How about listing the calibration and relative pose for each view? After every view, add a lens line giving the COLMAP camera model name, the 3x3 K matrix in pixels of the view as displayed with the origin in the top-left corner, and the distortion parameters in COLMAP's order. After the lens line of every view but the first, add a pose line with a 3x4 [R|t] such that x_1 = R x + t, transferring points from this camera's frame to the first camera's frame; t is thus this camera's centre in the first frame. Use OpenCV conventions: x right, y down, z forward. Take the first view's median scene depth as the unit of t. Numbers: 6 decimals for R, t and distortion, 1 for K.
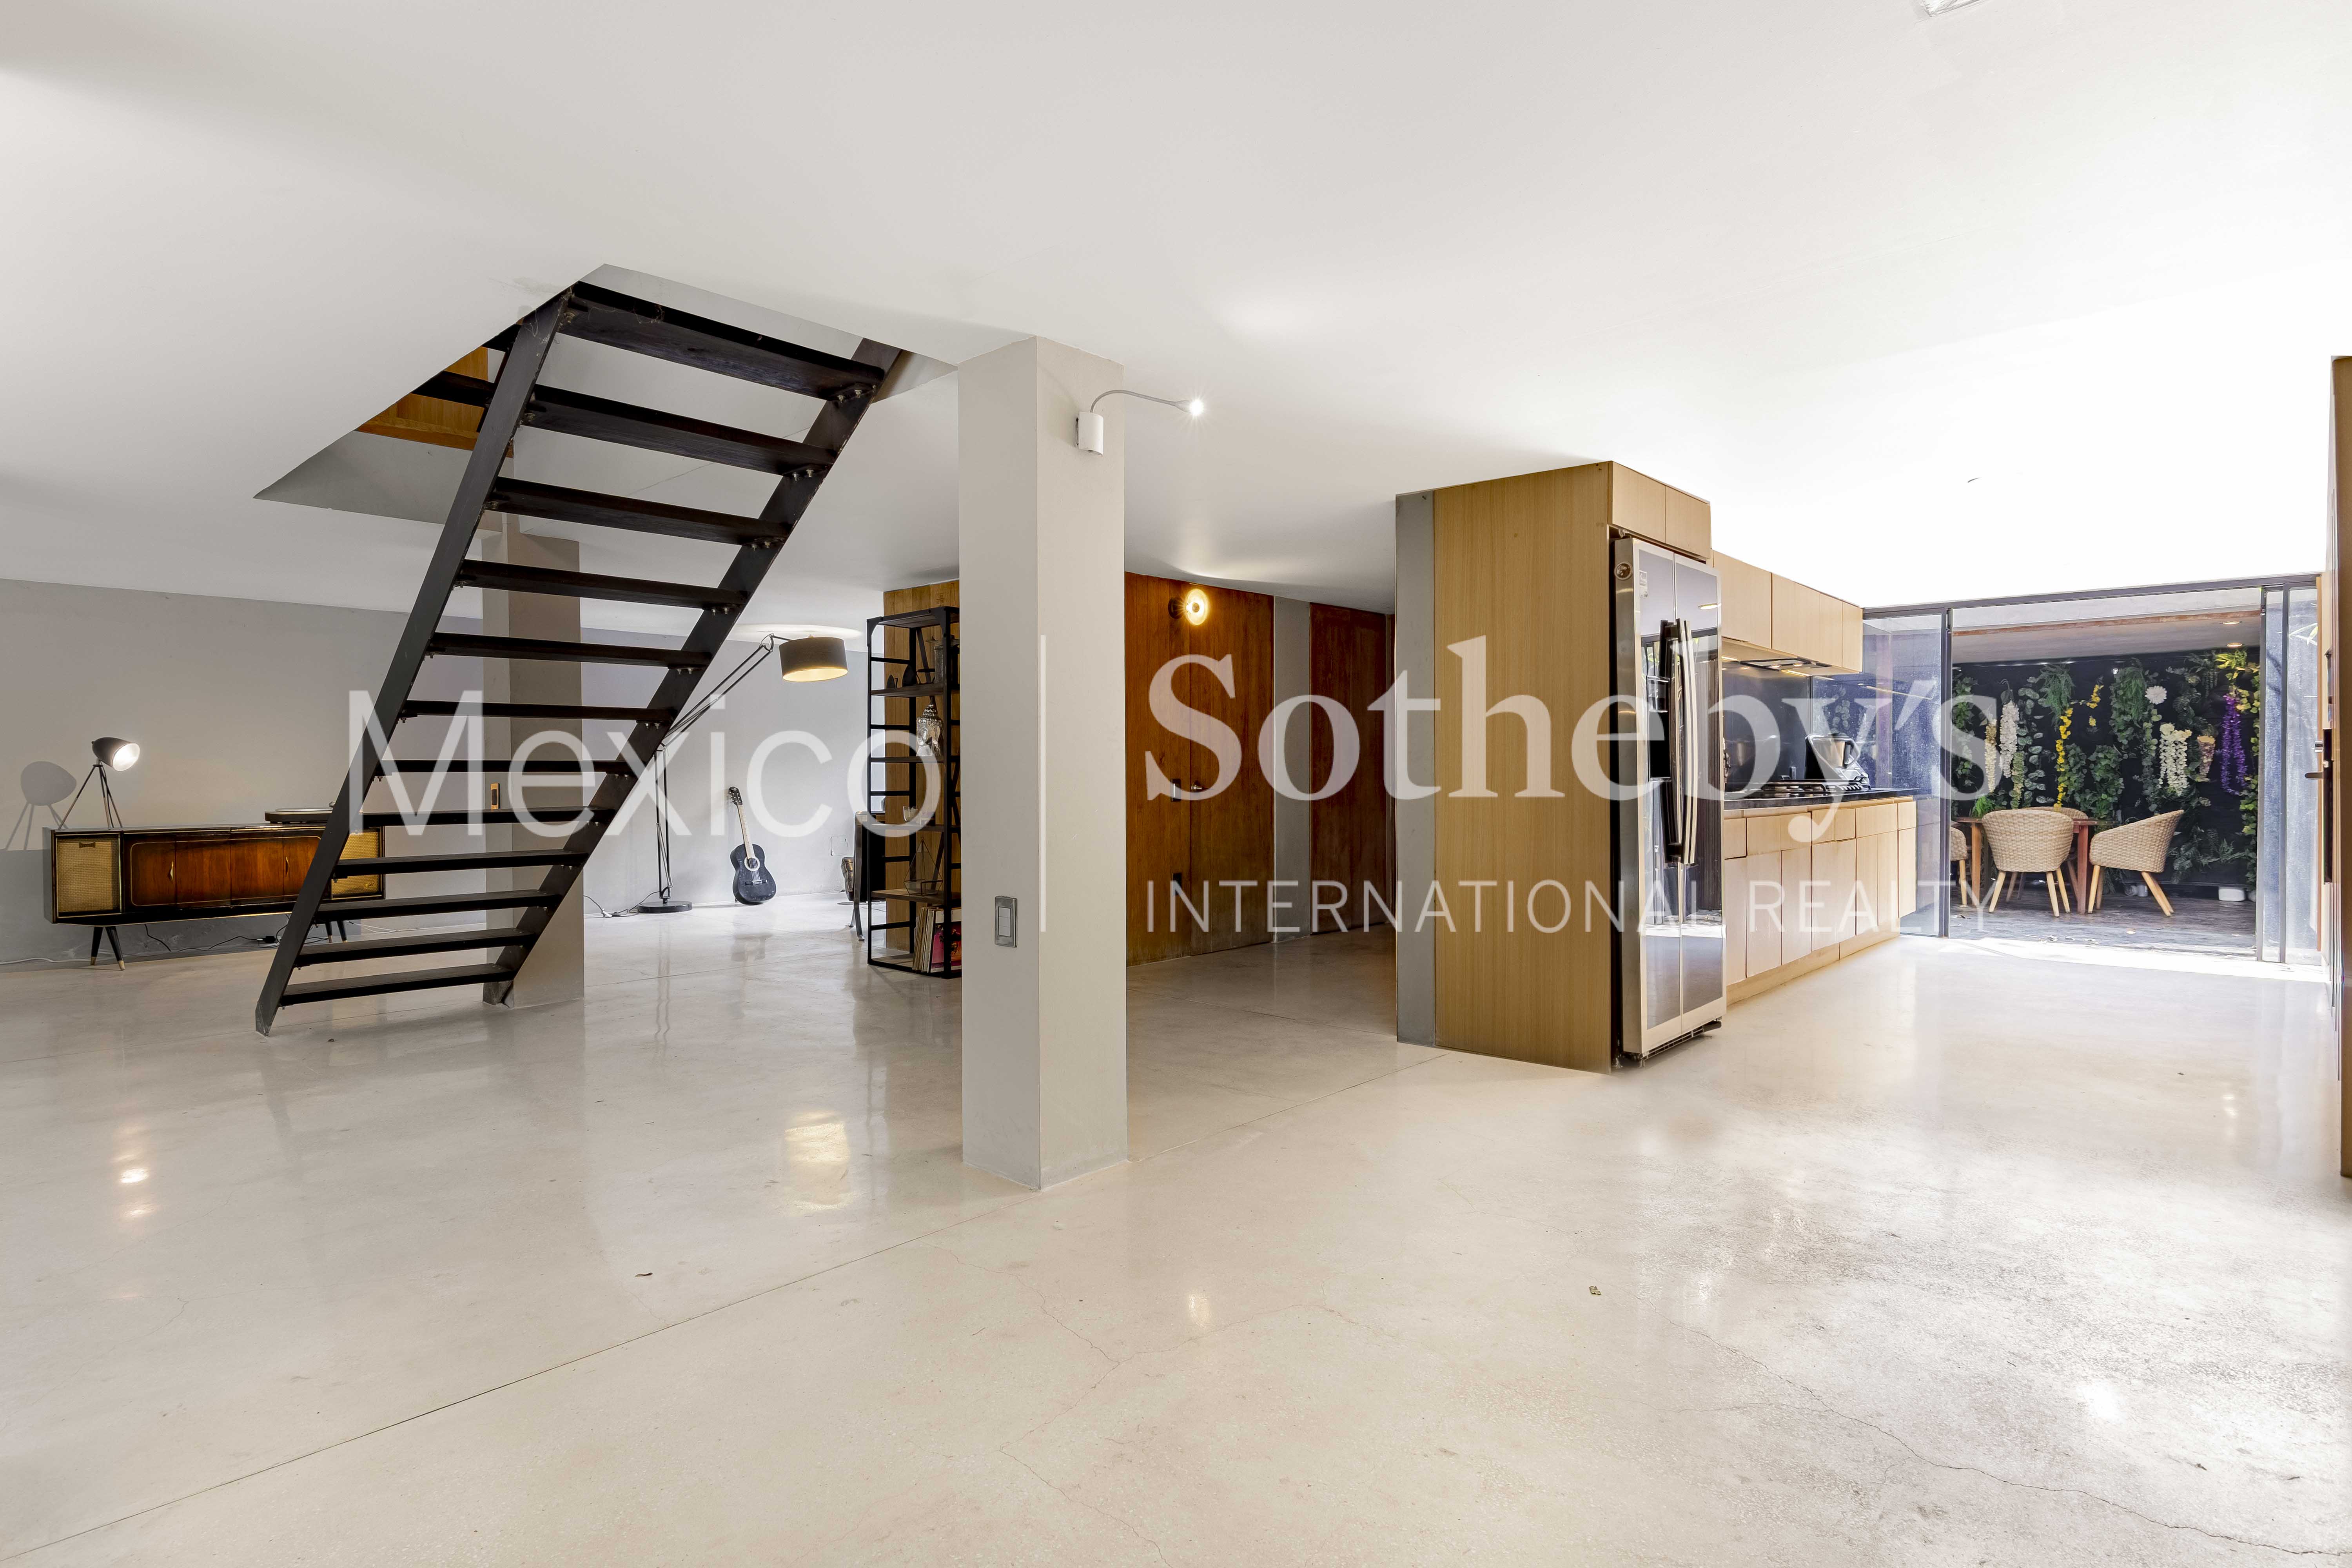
lens RADIAL K [[1206.2, 0, 1181.7], [0, 1206.2, 784.7], [0, 0, 1]] dist [-0.009130, -0.001728]
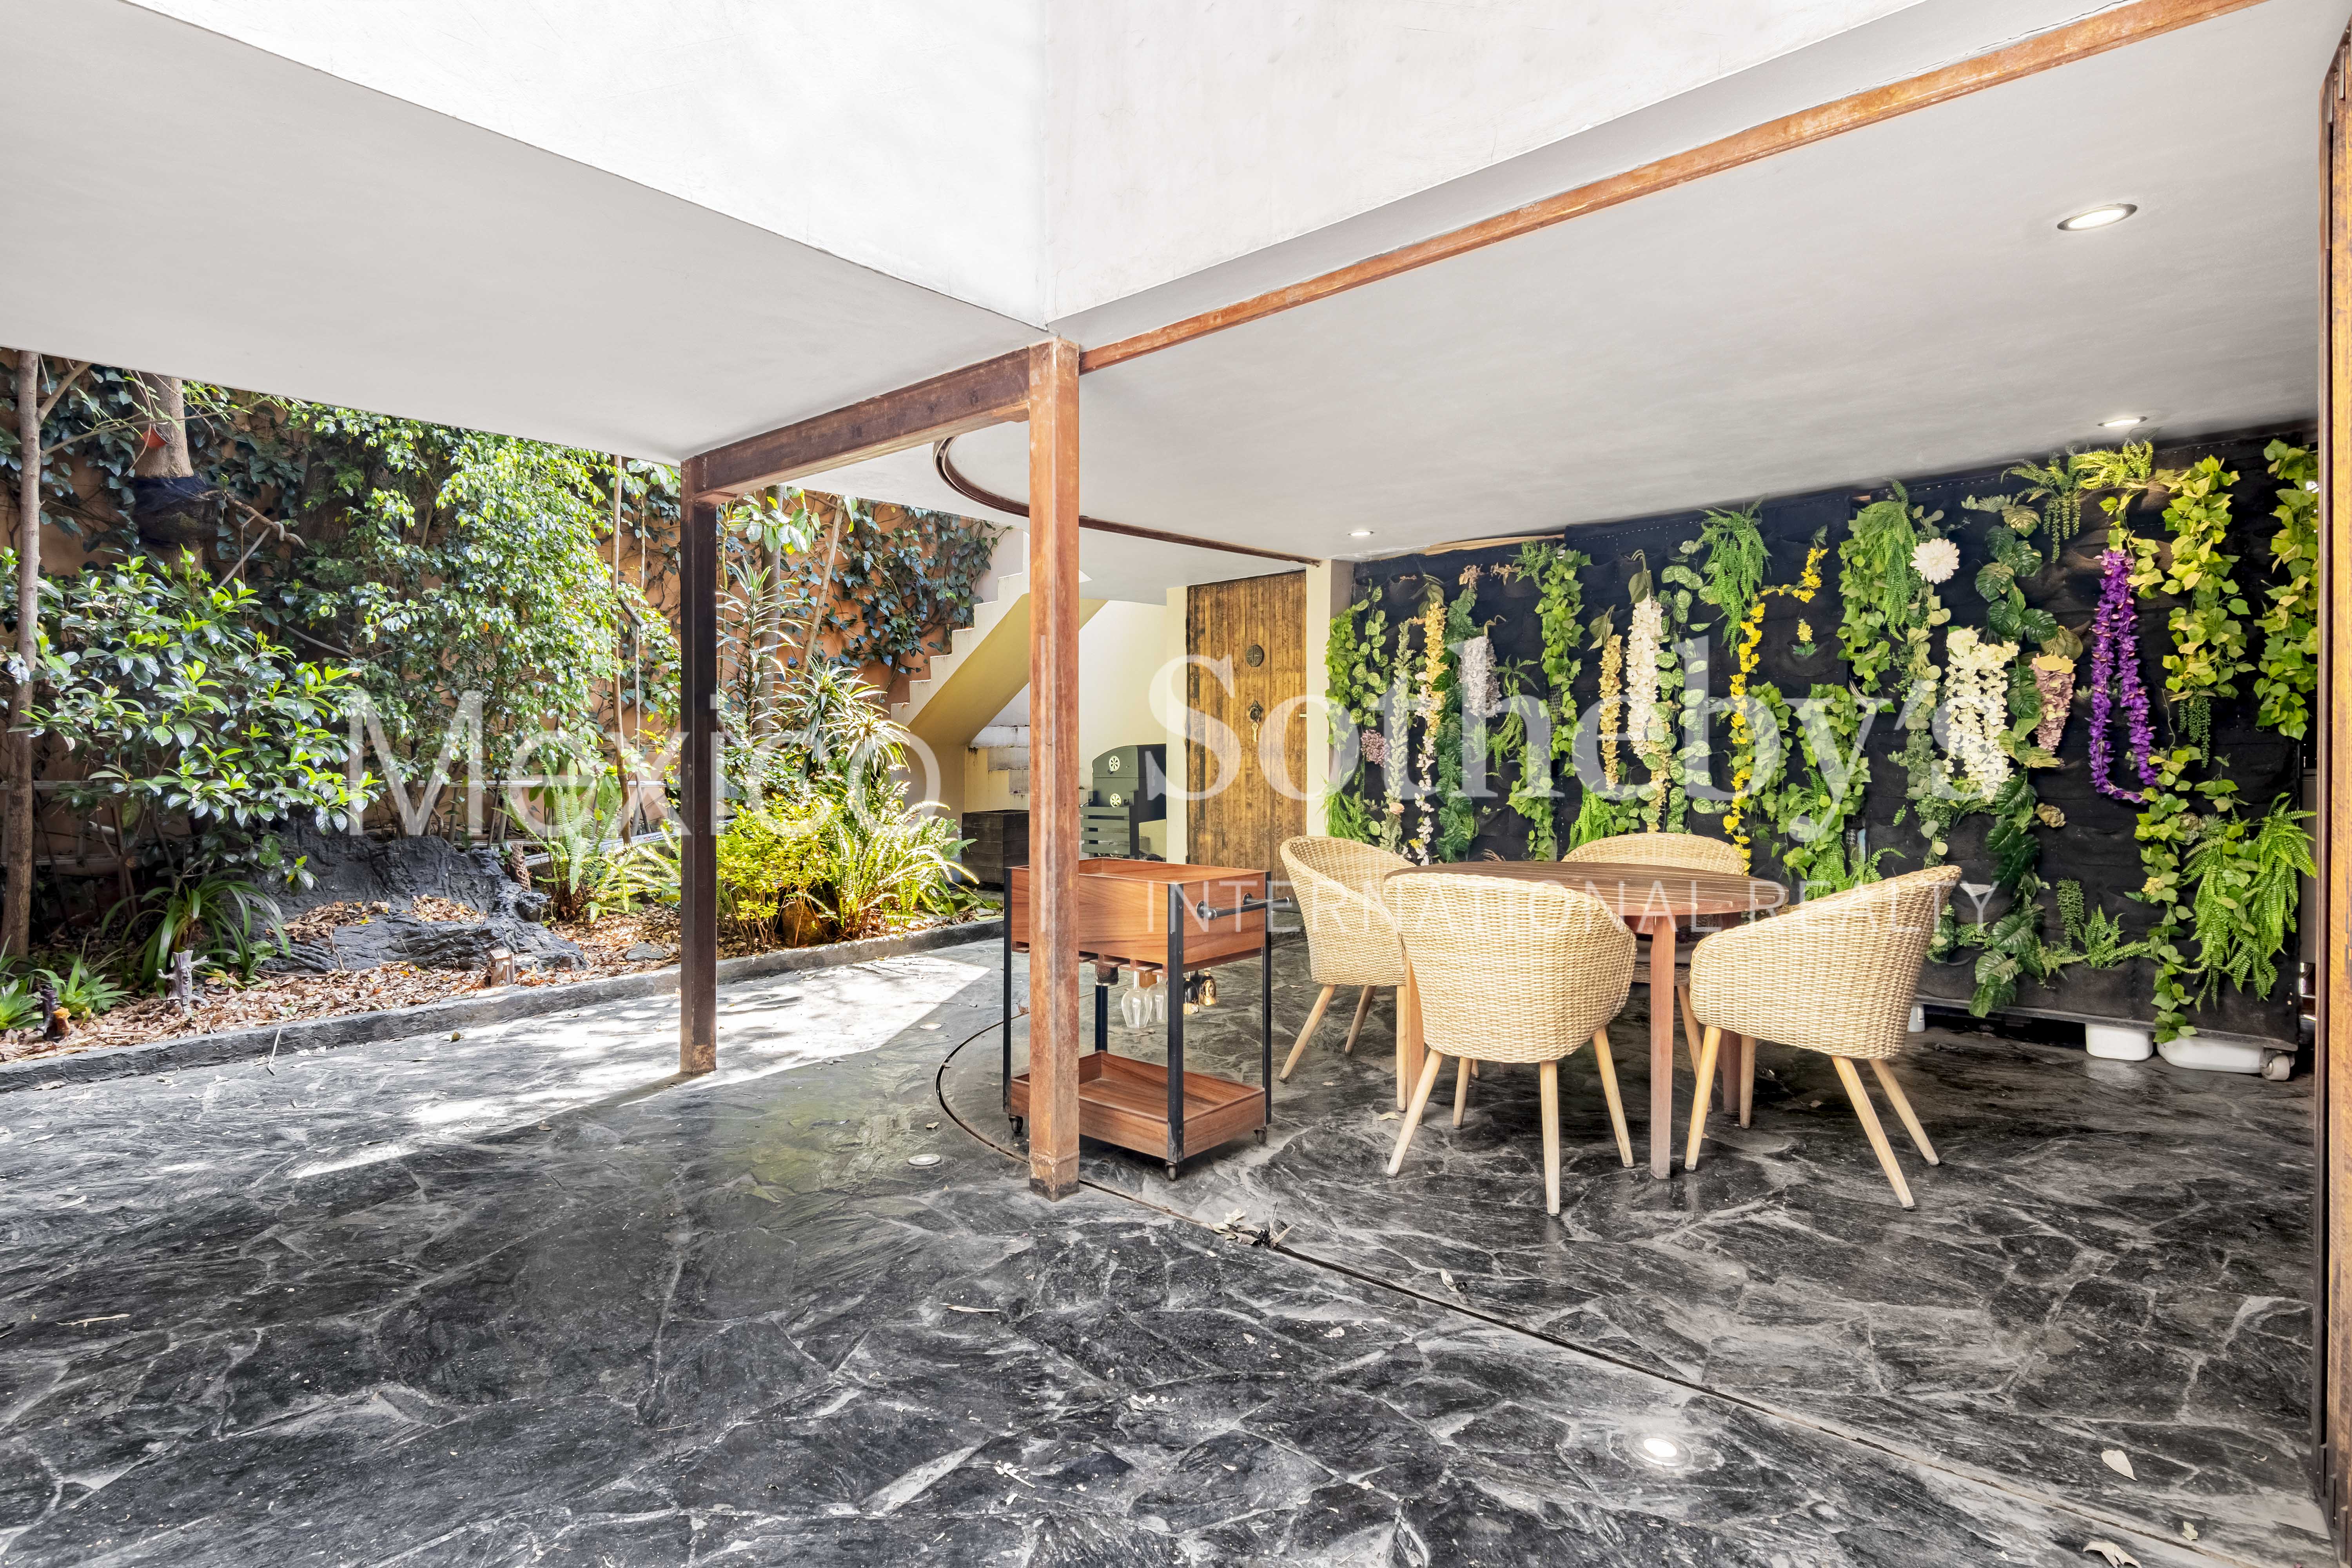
lens RADIAL K [[1151.1, 0, 1170.2], [0, 1151.1, 771.7], [0, 0, 1]] dist [0.003422, -0.000070]
pose [[0.999656, -0.014392, 0.021940, 0.547796], [0.014114, 0.999819, 0.012766, -0.010280], [-0.022120, -0.012452, 0.999678, 0.615207]]
